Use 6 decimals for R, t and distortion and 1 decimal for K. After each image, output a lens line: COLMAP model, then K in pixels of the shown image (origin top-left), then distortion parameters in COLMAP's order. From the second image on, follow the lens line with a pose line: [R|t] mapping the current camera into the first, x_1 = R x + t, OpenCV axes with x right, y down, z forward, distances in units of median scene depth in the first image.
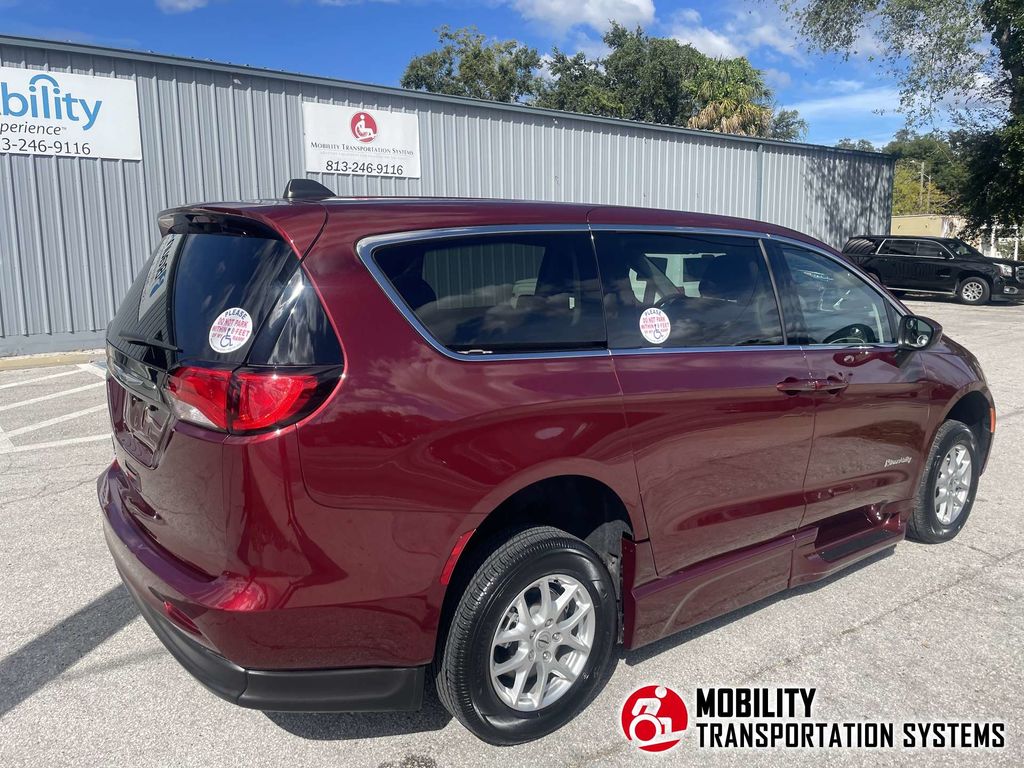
lens RADIAL K [[775.7, 0, 487.8], [0, 775.7, 378.7], [0, 0, 1]] dist [0.067246, -0.086472]
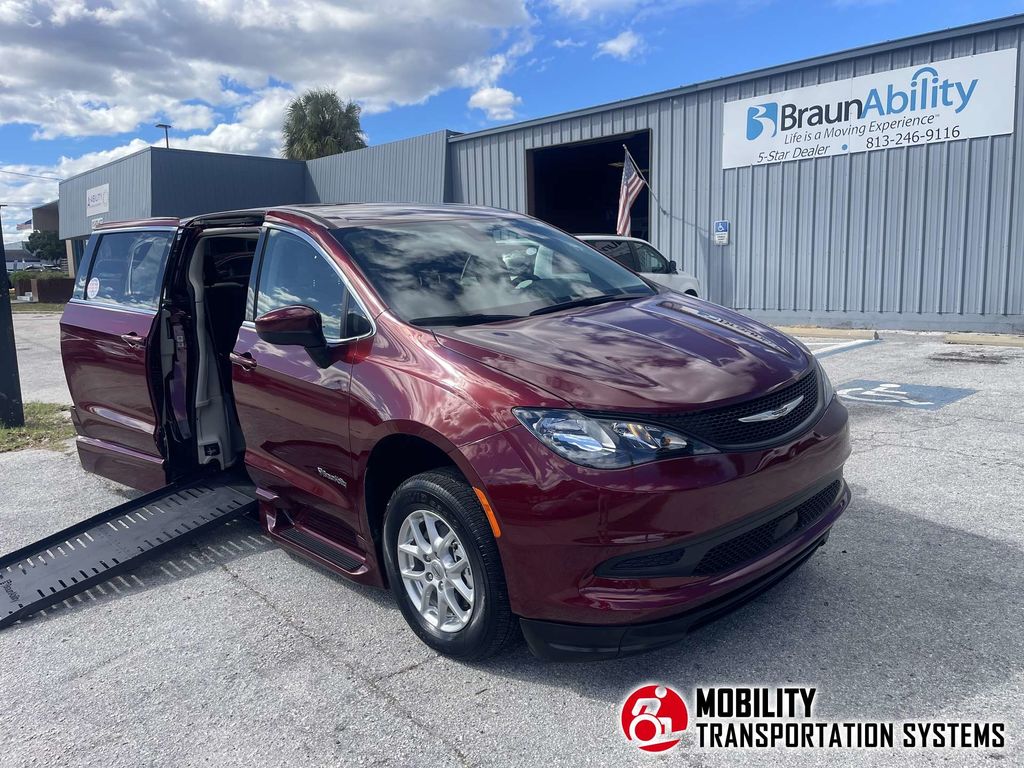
lens RADIAL K [[775.7, 0, 516.2], [0, 775.7, 385.5], [0, 0, 1]] dist [0.067246, -0.086472]
pose [[0.140212, 0.172113, -0.975048, 0.457140], [-0.120189, 0.980452, 0.155784, -0.065098], [0.982800, 0.095347, 0.158157, 0.327491]]
